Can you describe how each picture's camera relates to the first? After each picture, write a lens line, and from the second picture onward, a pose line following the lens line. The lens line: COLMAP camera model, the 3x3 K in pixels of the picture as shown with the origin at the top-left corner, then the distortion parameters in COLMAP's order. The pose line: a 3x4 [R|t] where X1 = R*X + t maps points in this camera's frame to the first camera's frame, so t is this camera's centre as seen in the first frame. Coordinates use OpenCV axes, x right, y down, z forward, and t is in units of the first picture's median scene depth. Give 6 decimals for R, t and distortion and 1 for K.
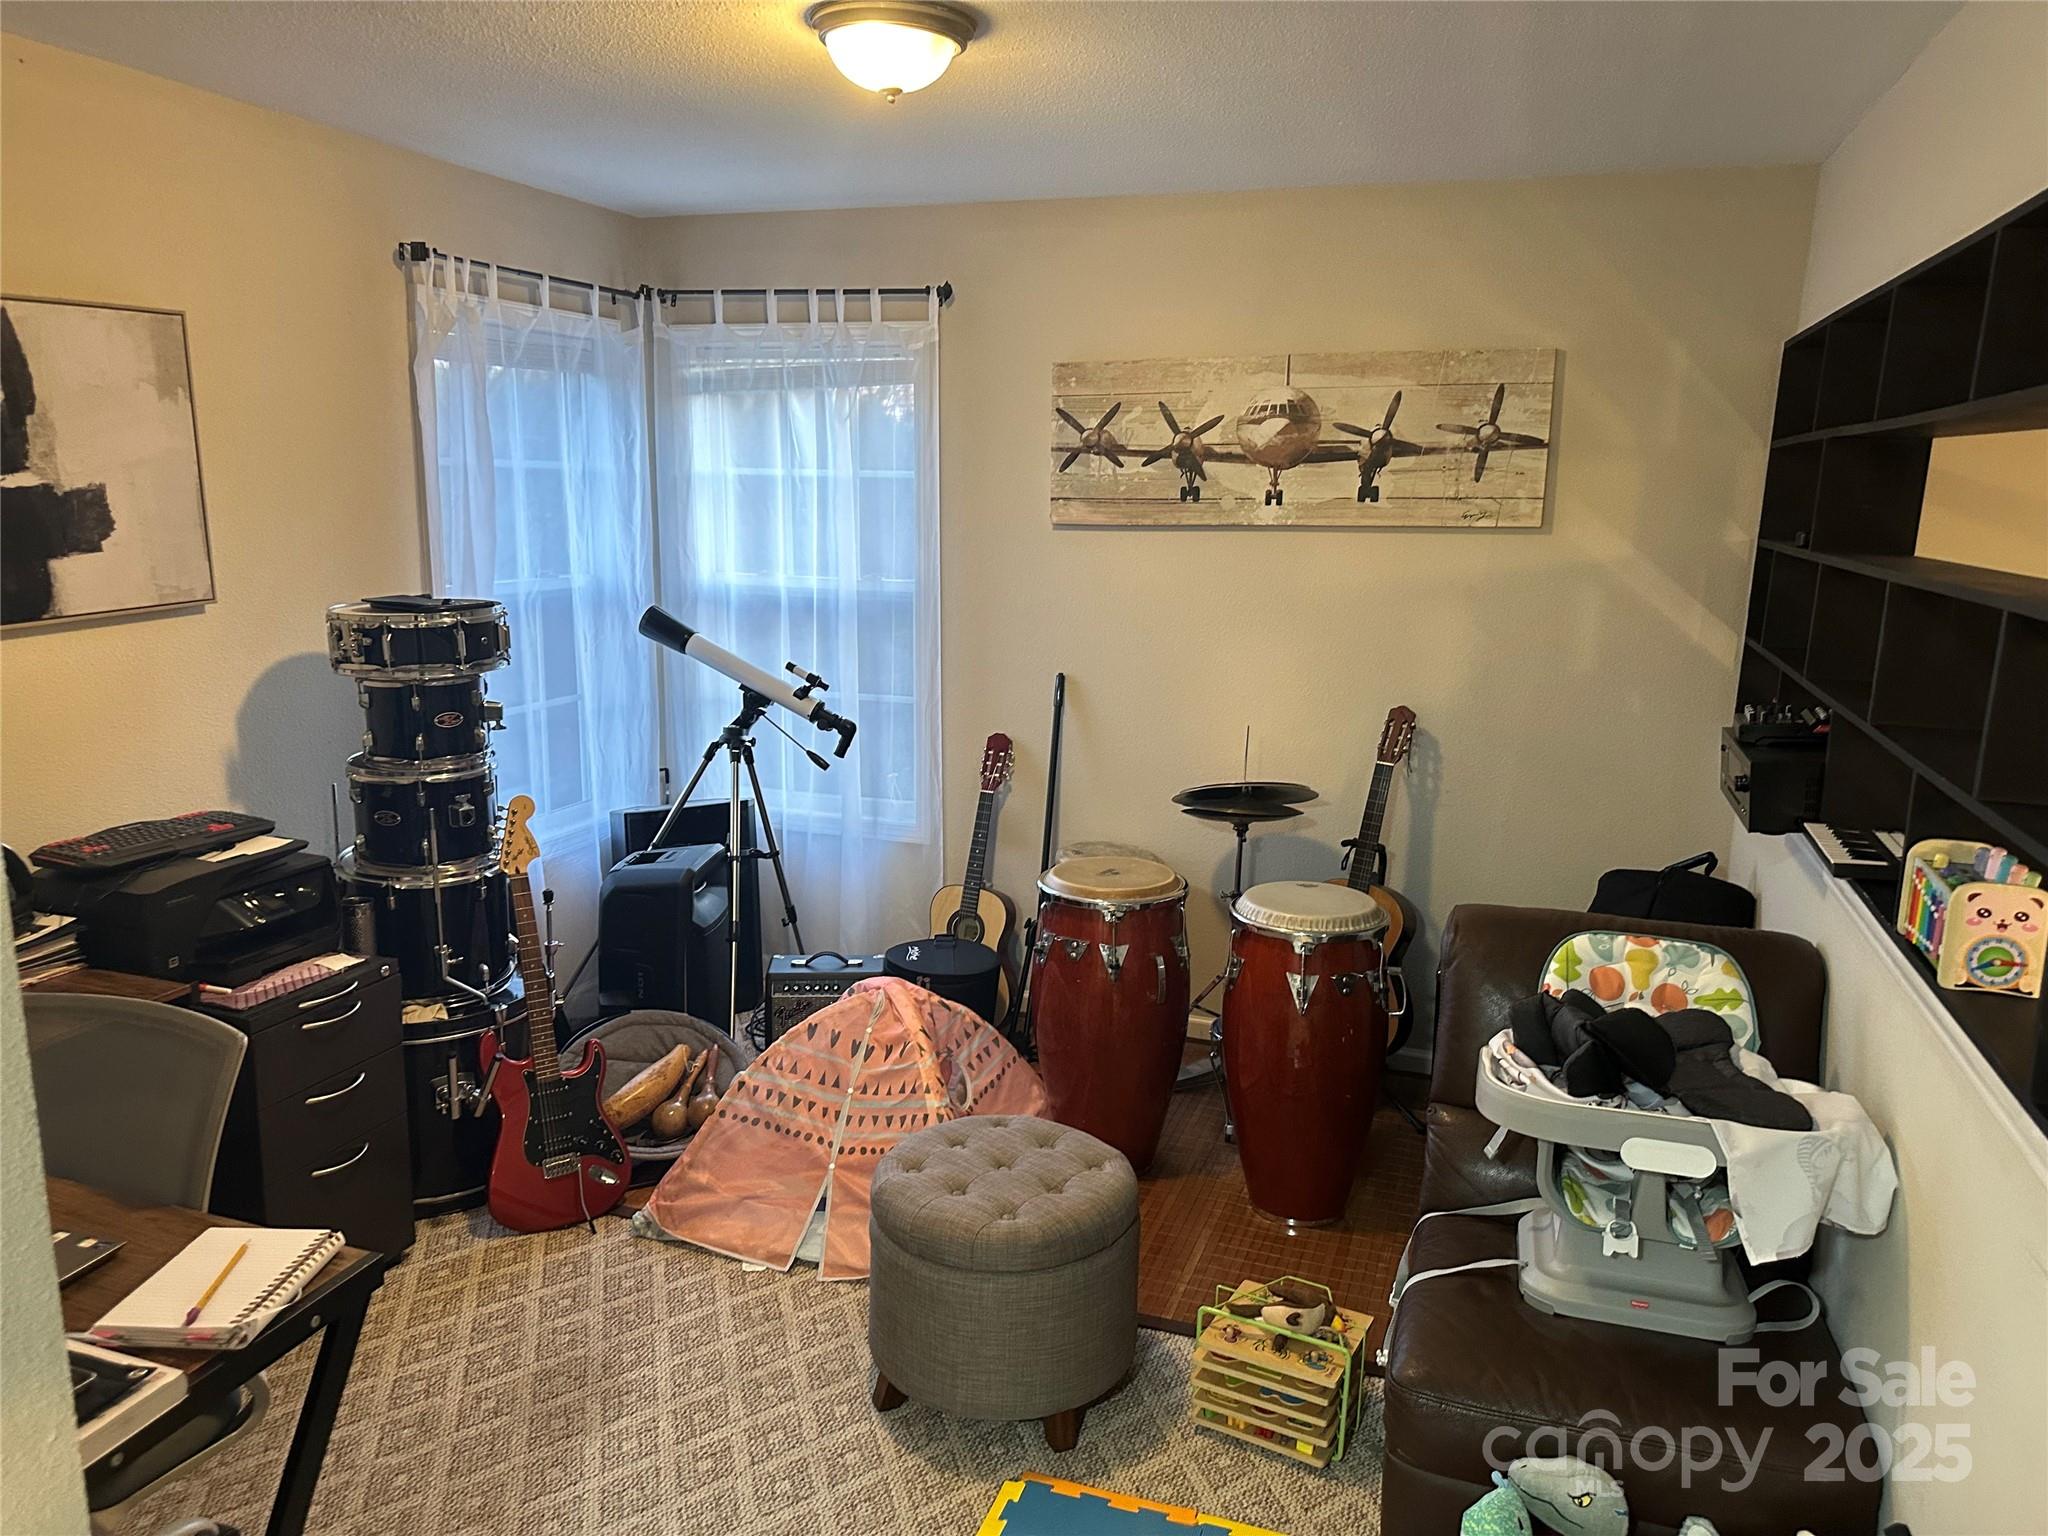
lens RADIAL K [[1430.4, 0, 1025.3], [0, 1430.4, 780.8], [0, 0, 1]] dist [0.139864, -0.229220]
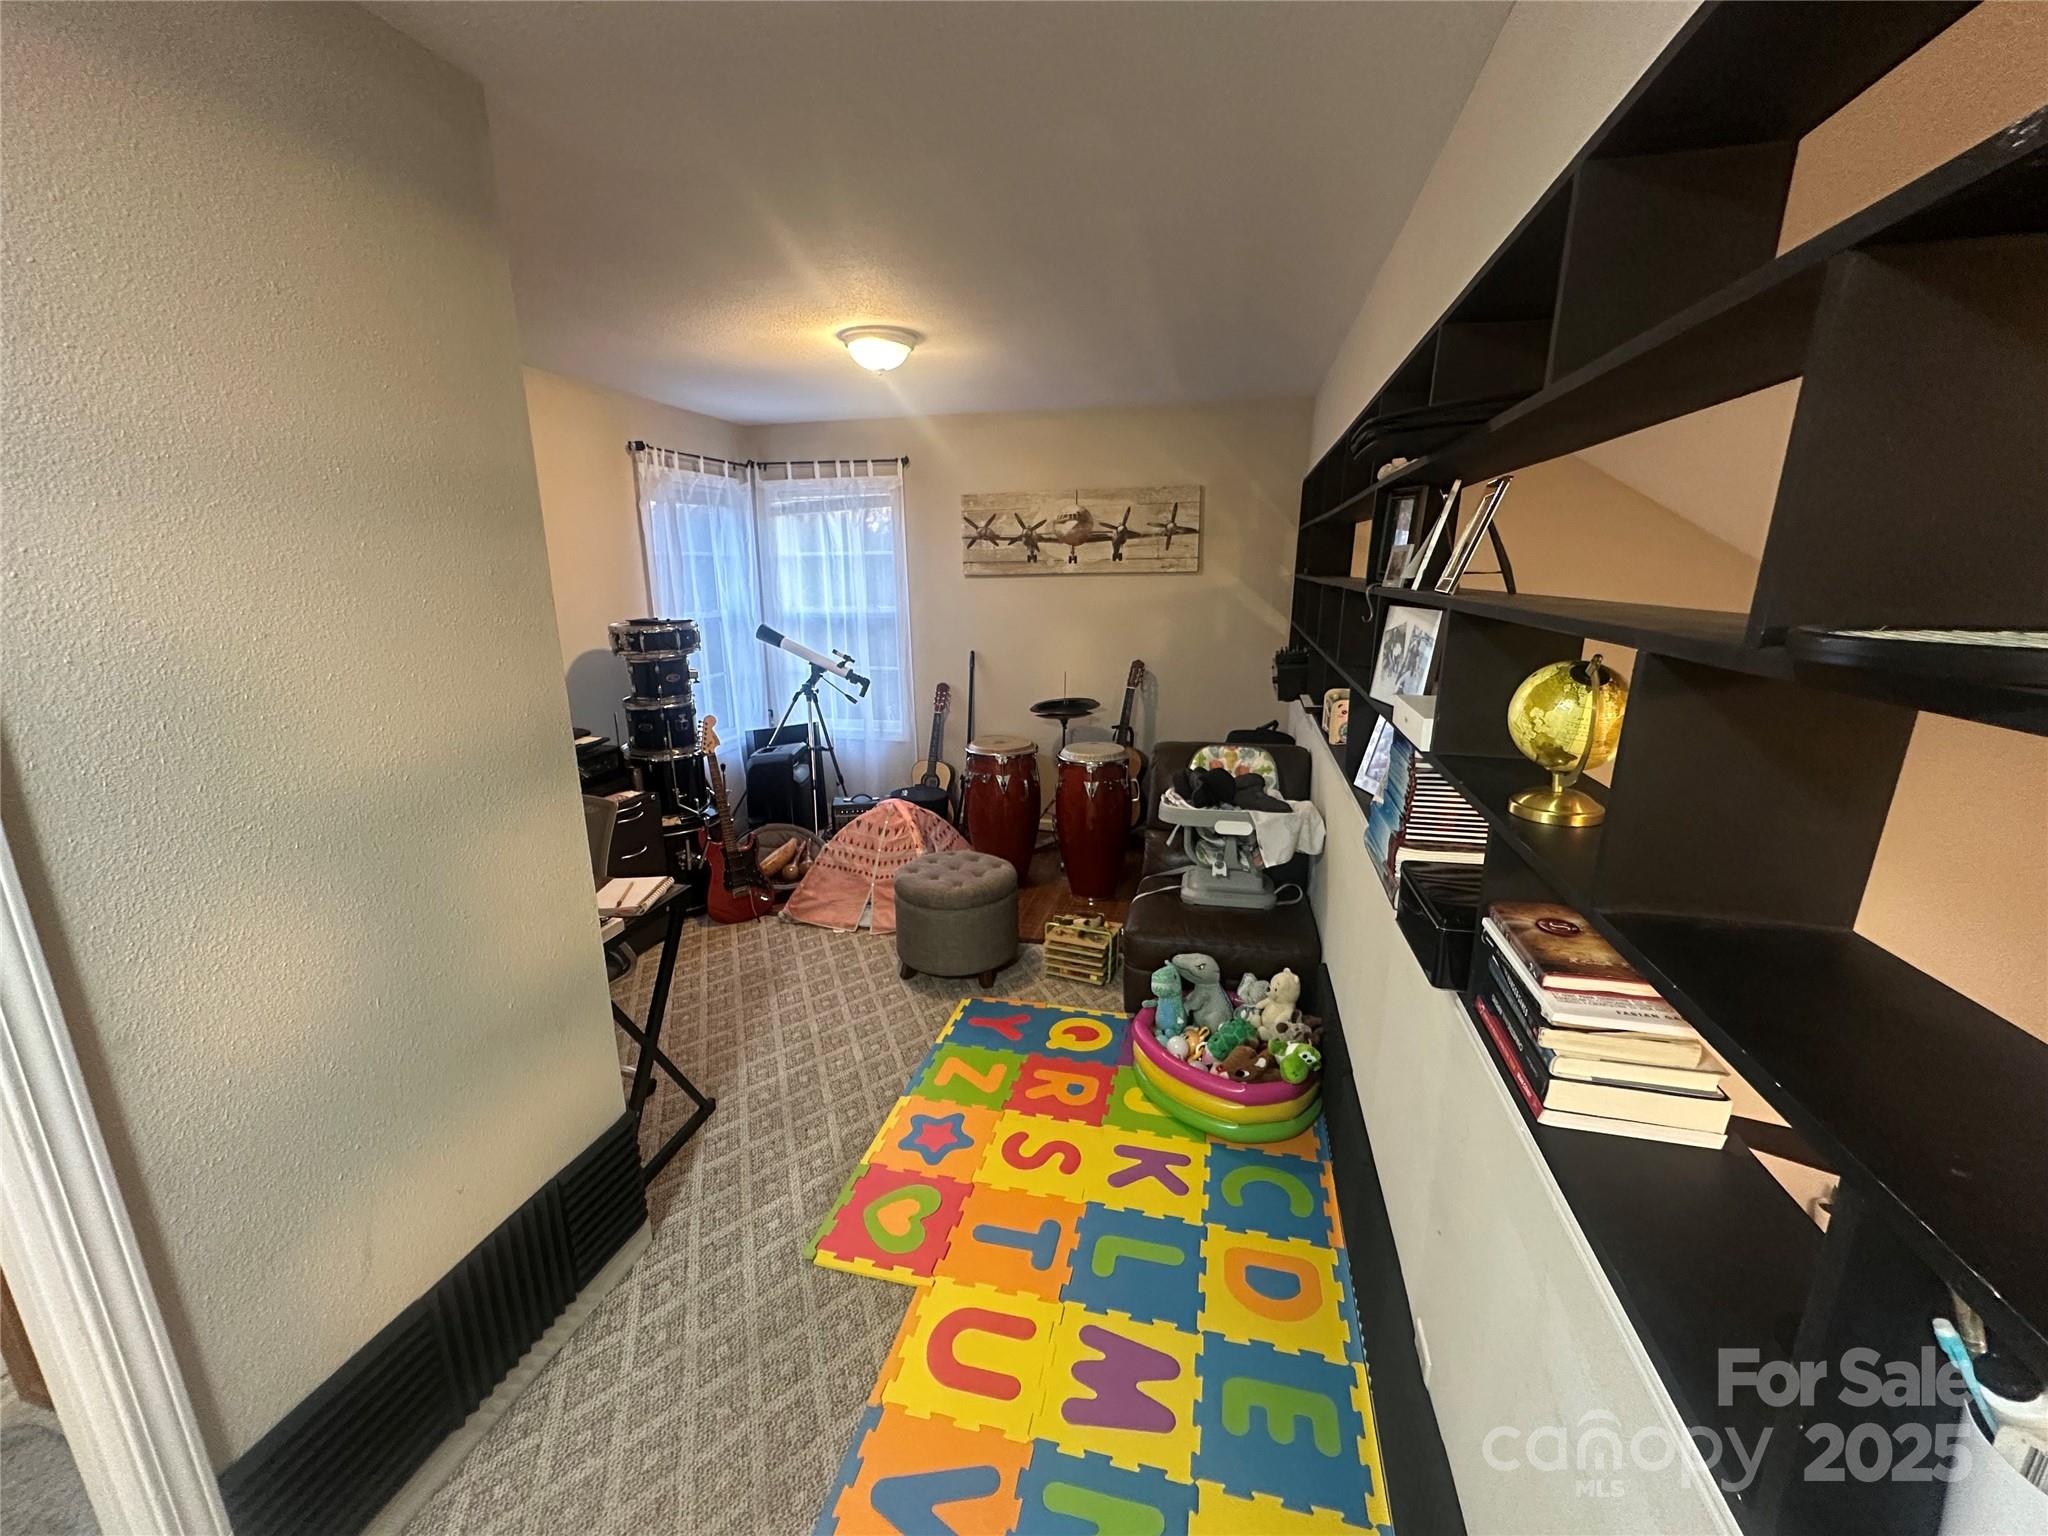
lens RADIAL K [[817.0, 0, 1031.1], [0, 817.0, 768.0], [0, 0, 1]] dist [-0.002152, 0.000178]
pose [[0.995077, -0.046604, 0.087459, -0.001180], [0.043019, 0.998172, 0.042443, 0.053739], [-0.089277, -0.038472, 0.995264, -0.180074]]
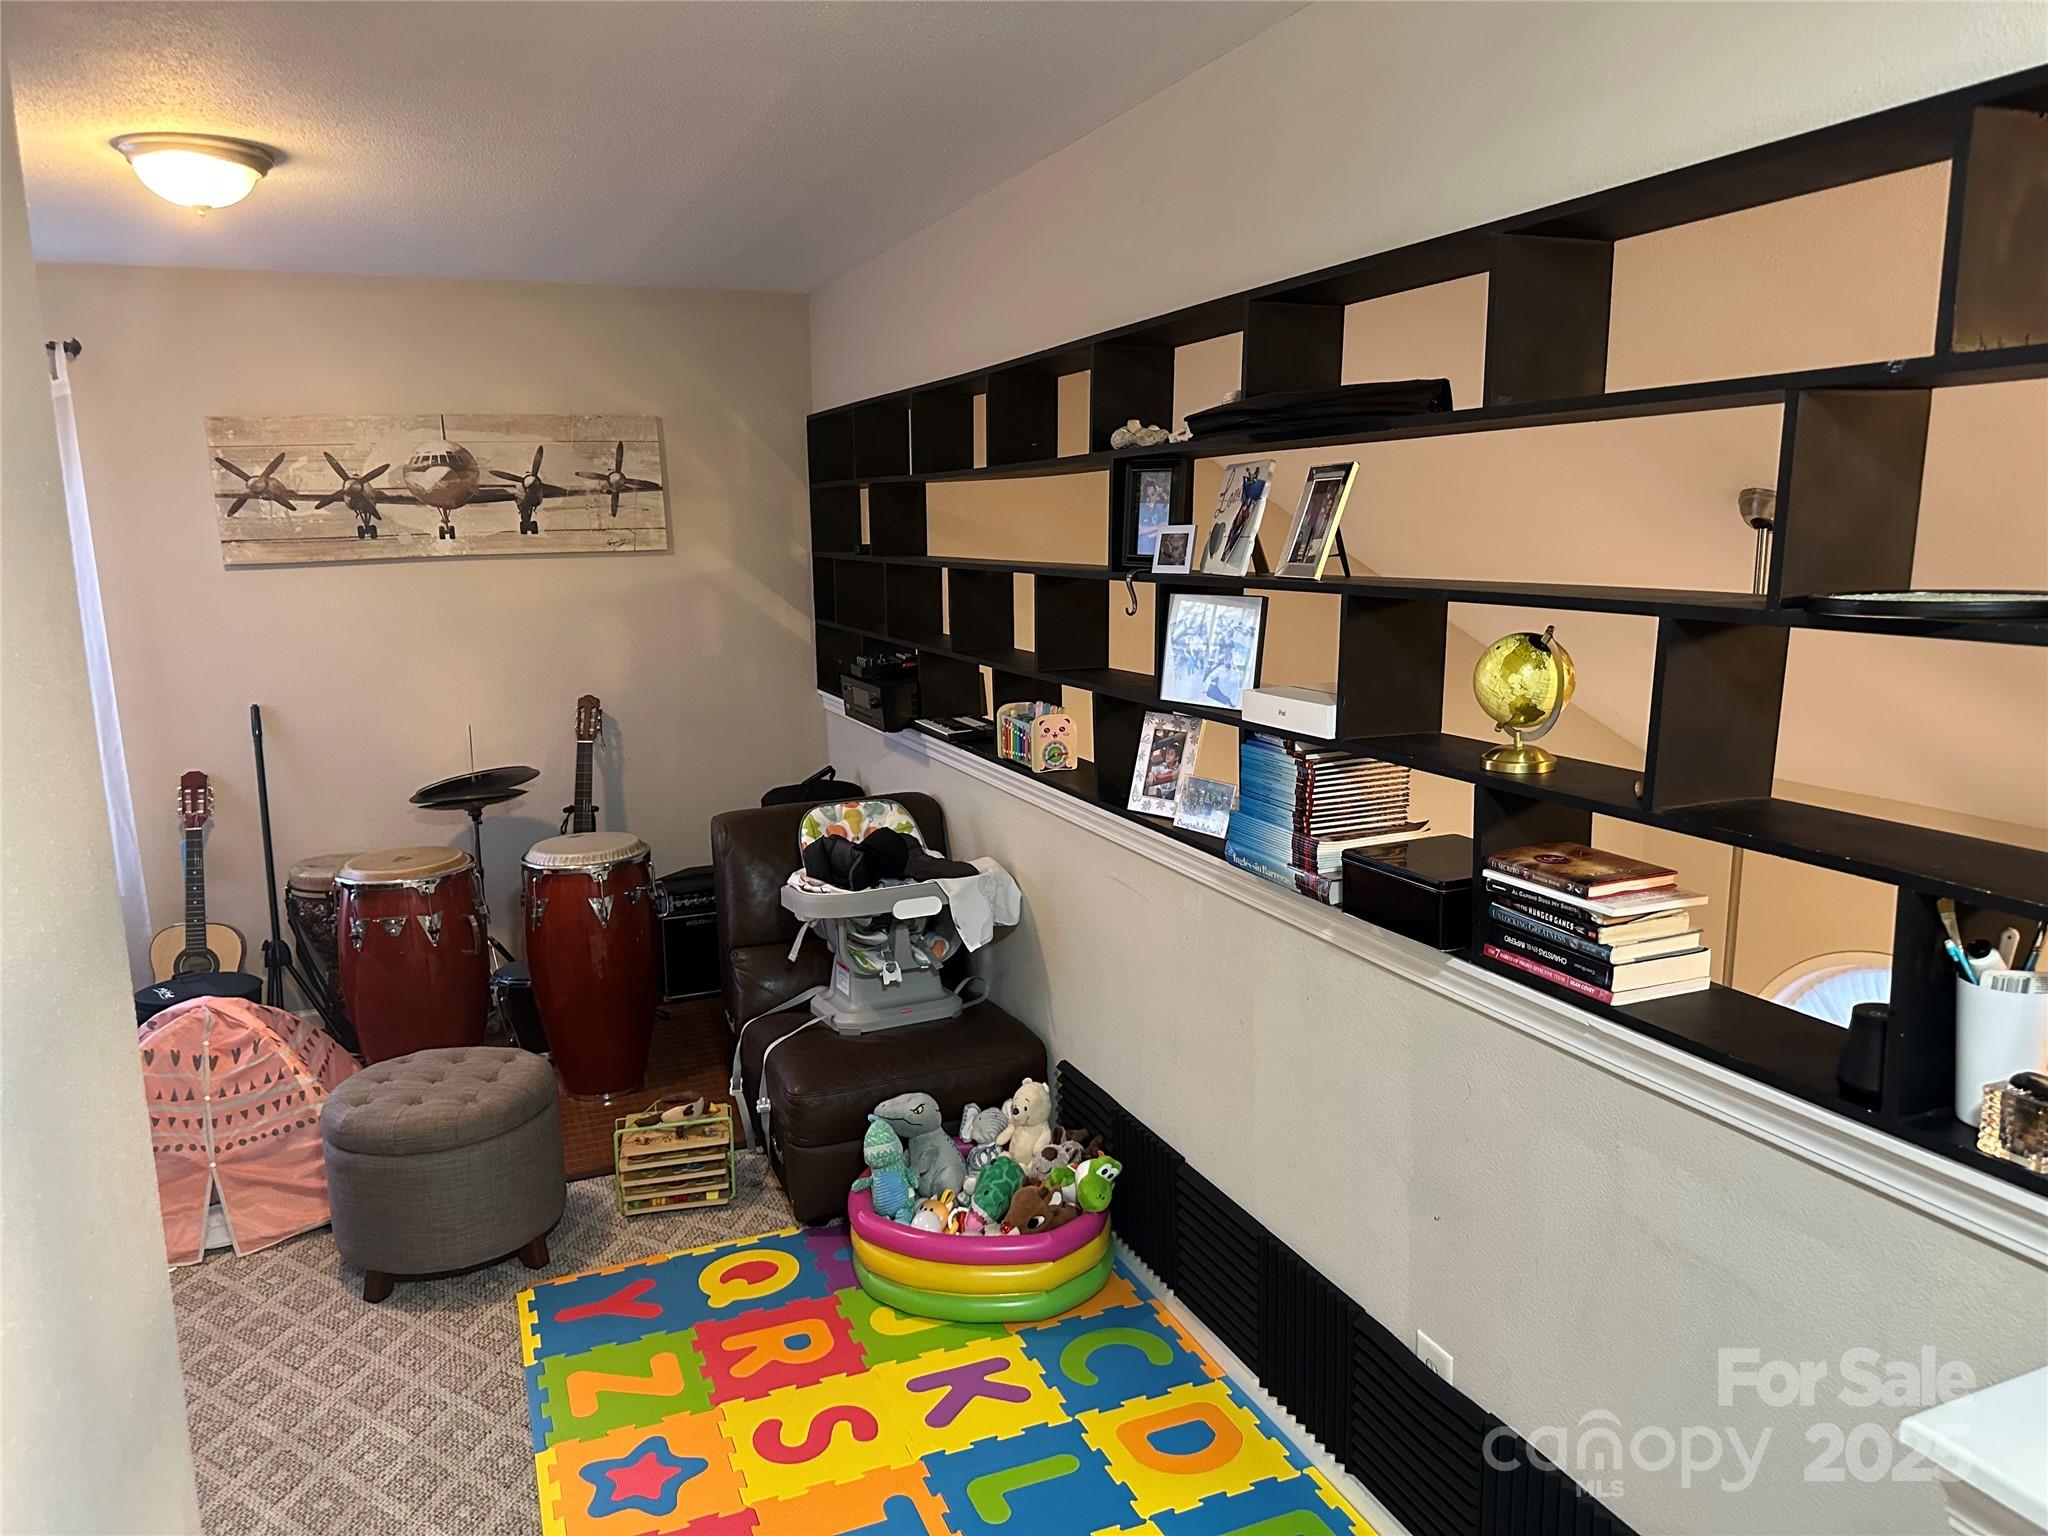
lens RADIAL K [[1432.9, 0, 1030.2], [0, 1432.9, 780.7], [0, 0, 1]] dist [0.134131, -0.214020]
pose [[0.746316, -0.153874, 0.647561, -0.317756], [0.167490, 0.985020, 0.041027, 0.038911], [-0.644174, 0.077841, 0.760908, -0.226763]]
